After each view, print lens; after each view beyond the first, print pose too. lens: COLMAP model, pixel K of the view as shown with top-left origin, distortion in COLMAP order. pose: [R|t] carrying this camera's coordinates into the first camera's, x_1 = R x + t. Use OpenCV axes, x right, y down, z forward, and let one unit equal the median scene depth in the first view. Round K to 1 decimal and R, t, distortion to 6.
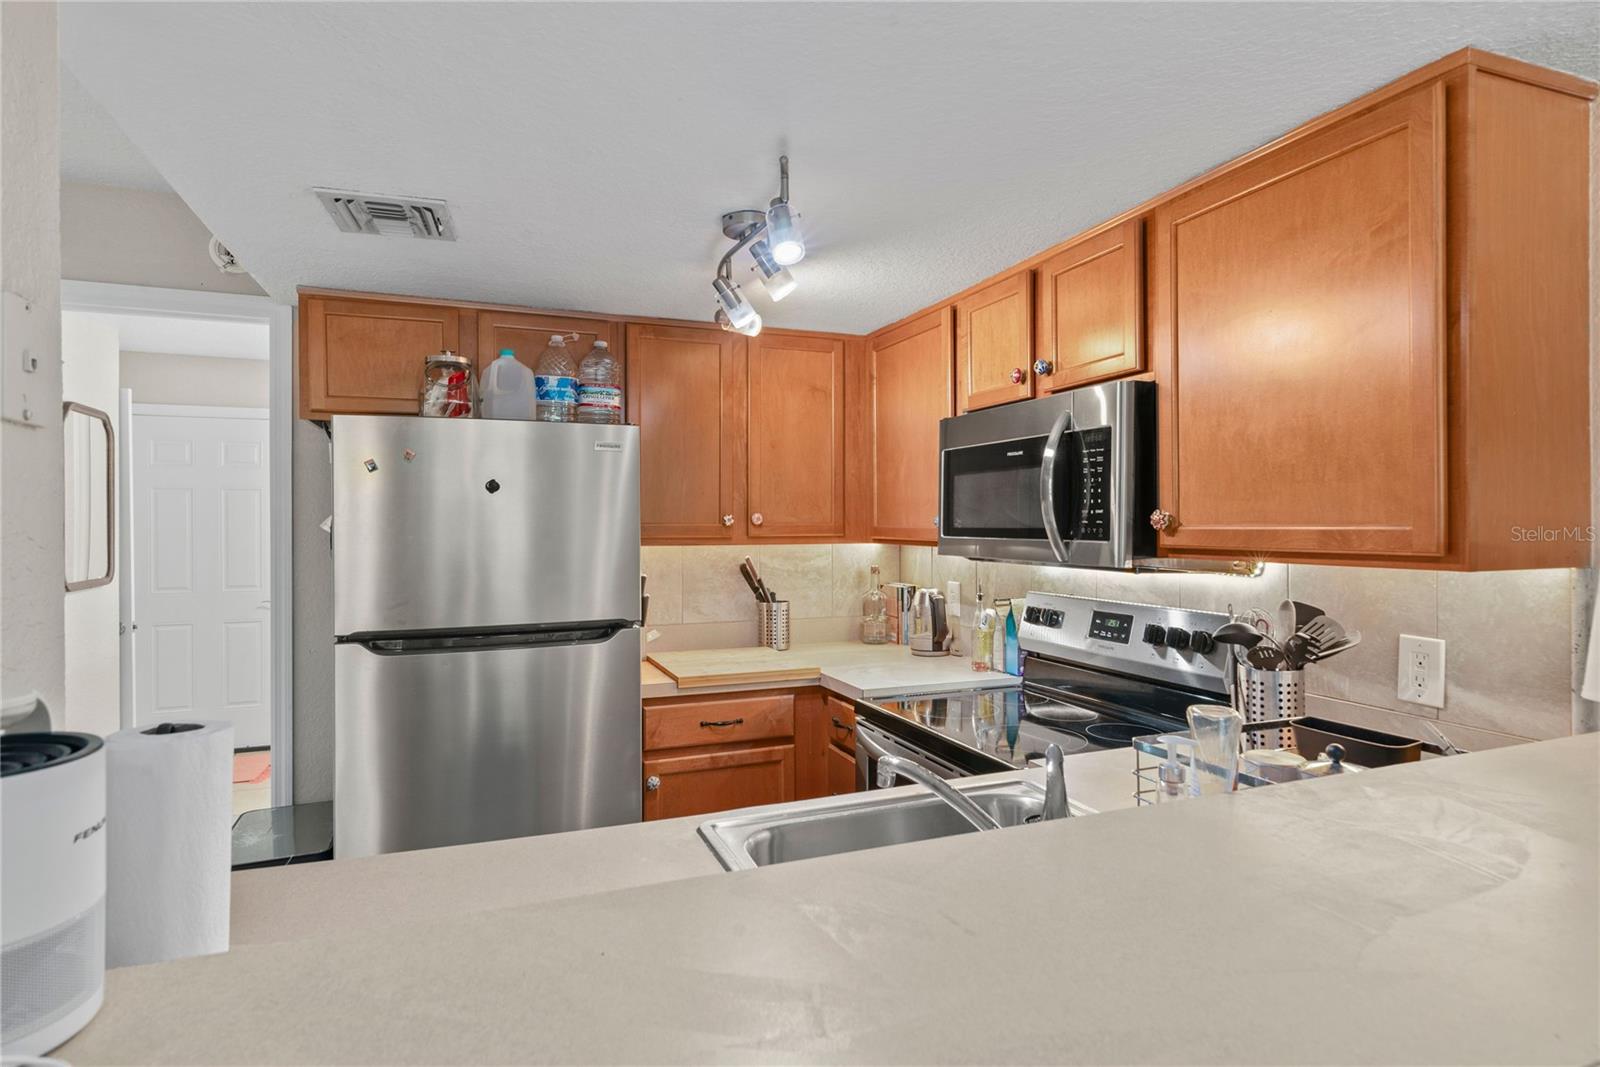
lens RADIAL K [[862.2, 0, 797.3], [0, 862.2, 524.9], [0, 0, 1]] dist [0.004591, 0.000717]
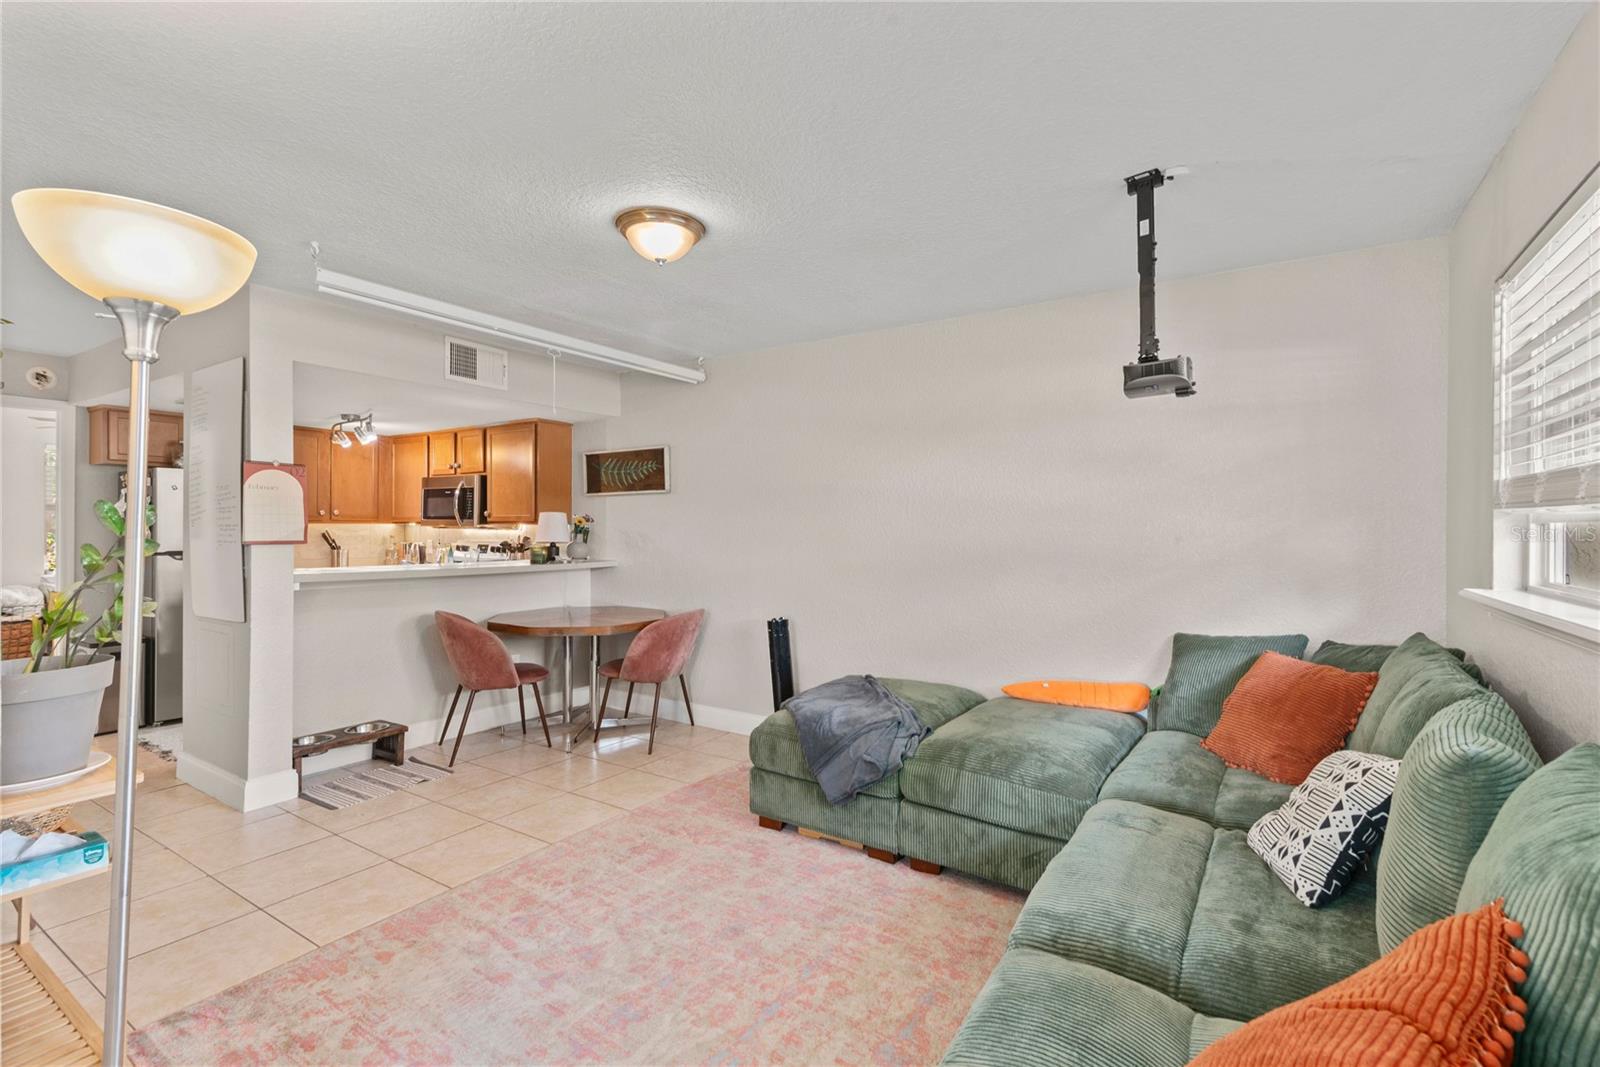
lens RADIAL K [[717.2, 0, 801.5], [0, 717.2, 528.5], [0, 0, 1]] dist [0.011098, -0.000167]
pose [[0.810267, 0.008467, 0.585999, -0.204389], [-0.008561, 0.999960, -0.002612, 0.038527], [-0.585998, -0.002900, 0.810307, -1.624780]]
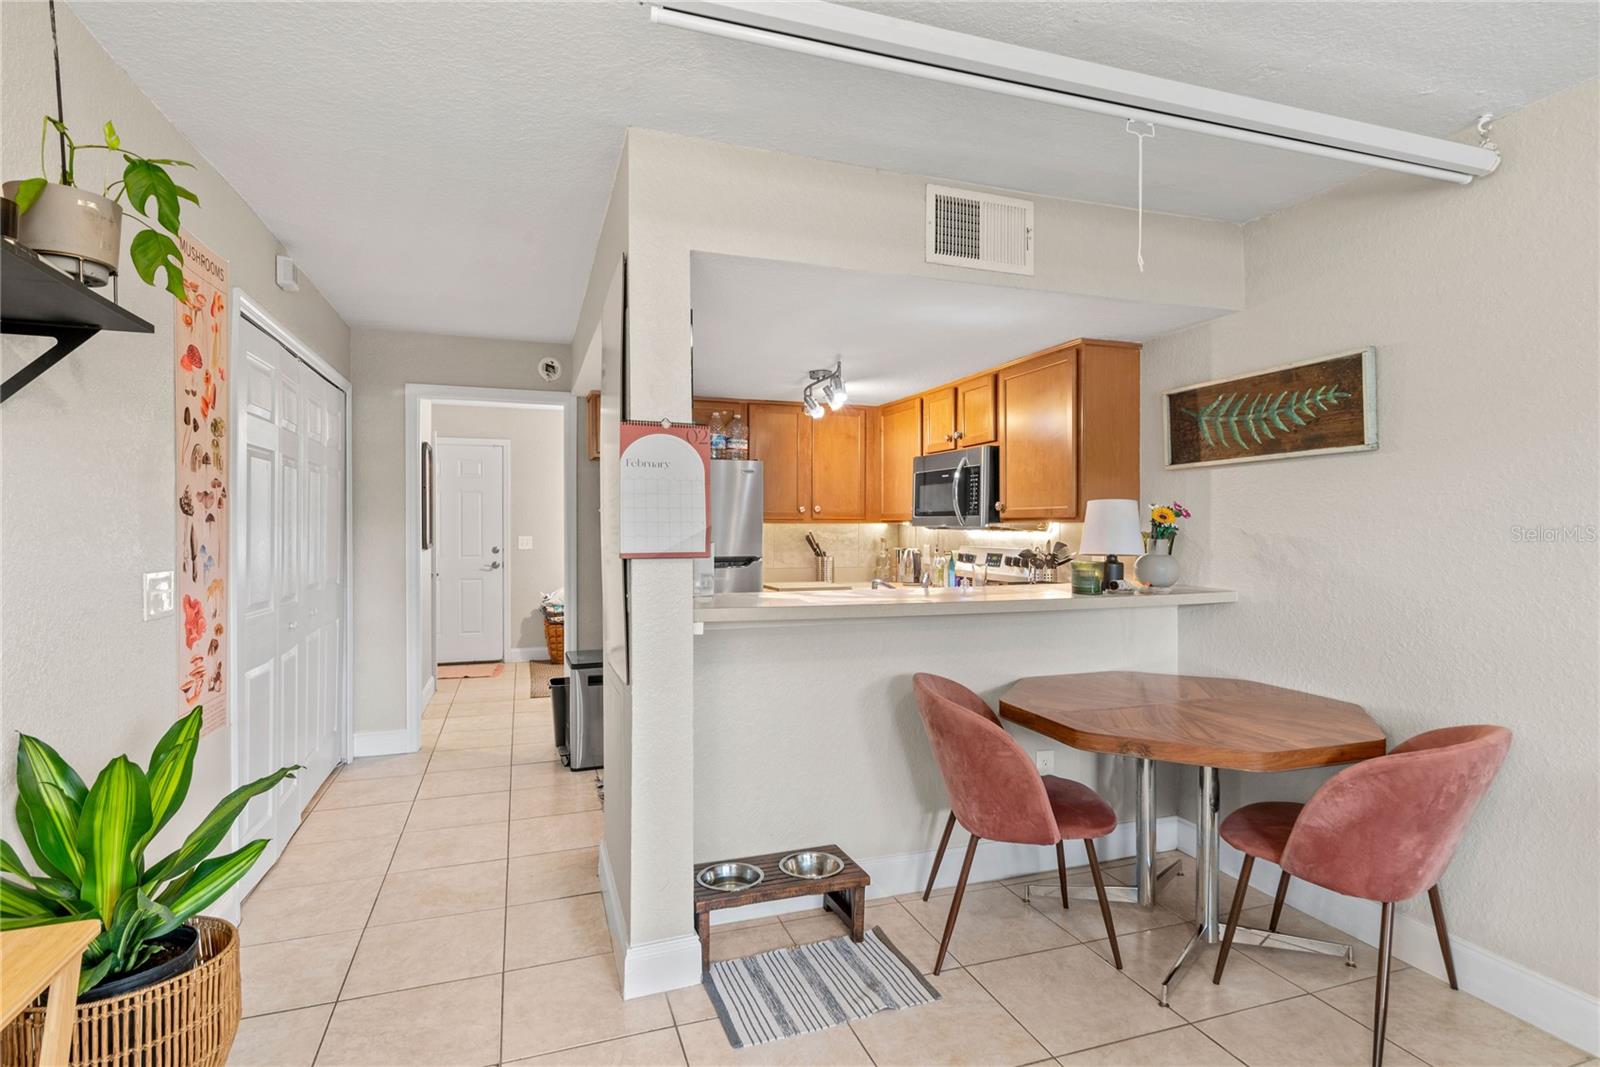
lens RADIAL K [[805.7, 0, 801.0], [0, 805.7, 532.9], [0, 0, 1]] dist [0.018215, 0.000918]
pose [[0.999459, 0.004152, -0.032623, -0.030476], [-0.003884, 0.999958, 0.008293, 0.036133], [0.032656, -0.008162, 0.999433, -0.859502]]
